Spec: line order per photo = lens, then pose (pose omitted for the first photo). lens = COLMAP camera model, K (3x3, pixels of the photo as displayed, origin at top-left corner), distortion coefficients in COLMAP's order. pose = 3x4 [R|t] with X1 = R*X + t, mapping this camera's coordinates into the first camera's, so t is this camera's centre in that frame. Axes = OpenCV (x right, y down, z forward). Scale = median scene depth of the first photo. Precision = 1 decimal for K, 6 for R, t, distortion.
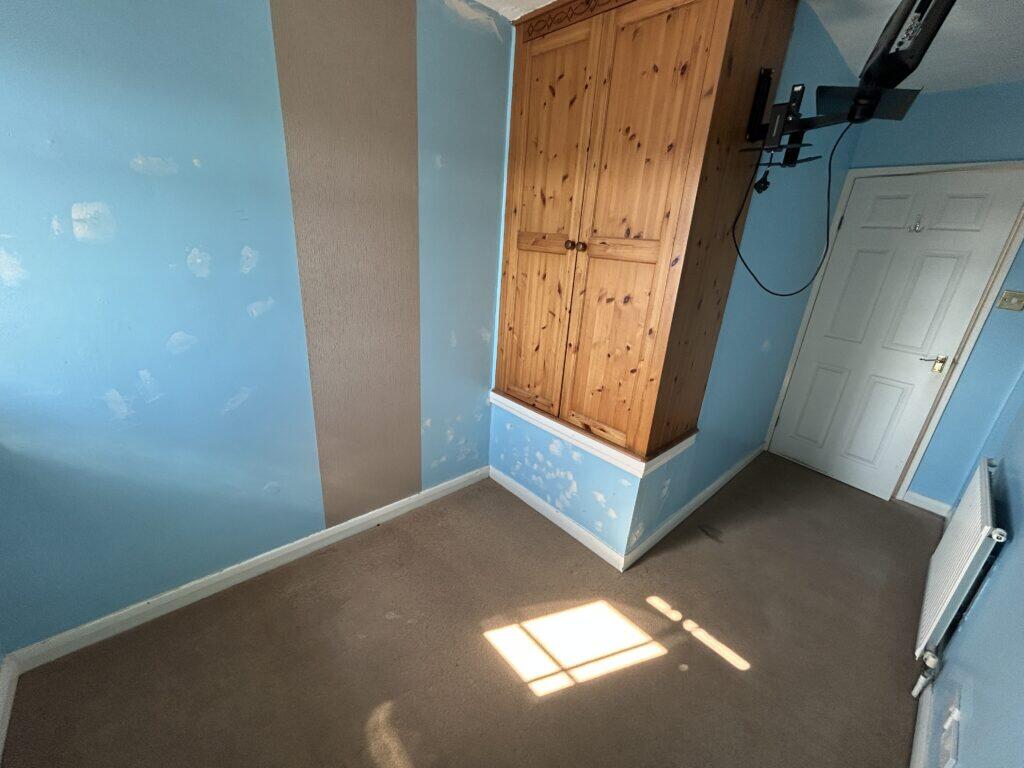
lens RADIAL K [[417.1, 0, 511.2], [0, 417.1, 383.5], [0, 0, 1]] dist [0.003198, 0.000559]
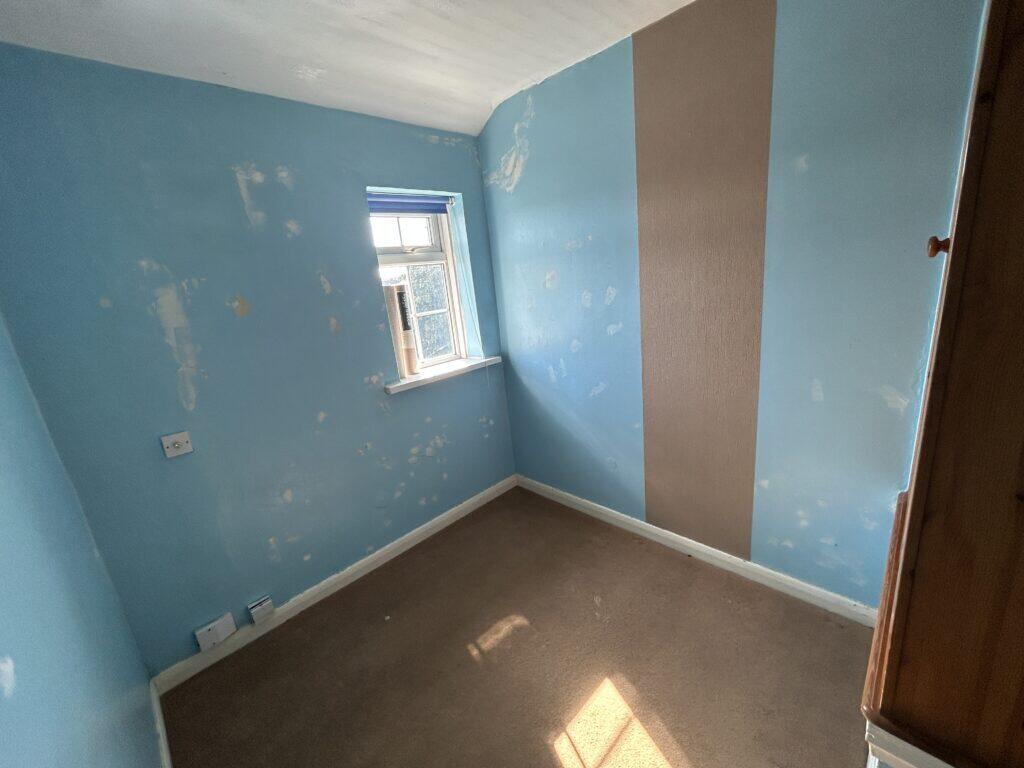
lens RADIAL K [[417.1, 0, 511.0], [0, 417.1, 384.9], [0, 0, 1]] dist [0.003198, 0.000559]
pose [[0.042832, 0.189286, -0.980987, 0.715441], [-0.239083, 0.955302, 0.173891, -0.149114], [0.970054, 0.227090, 0.086172, 0.541212]]
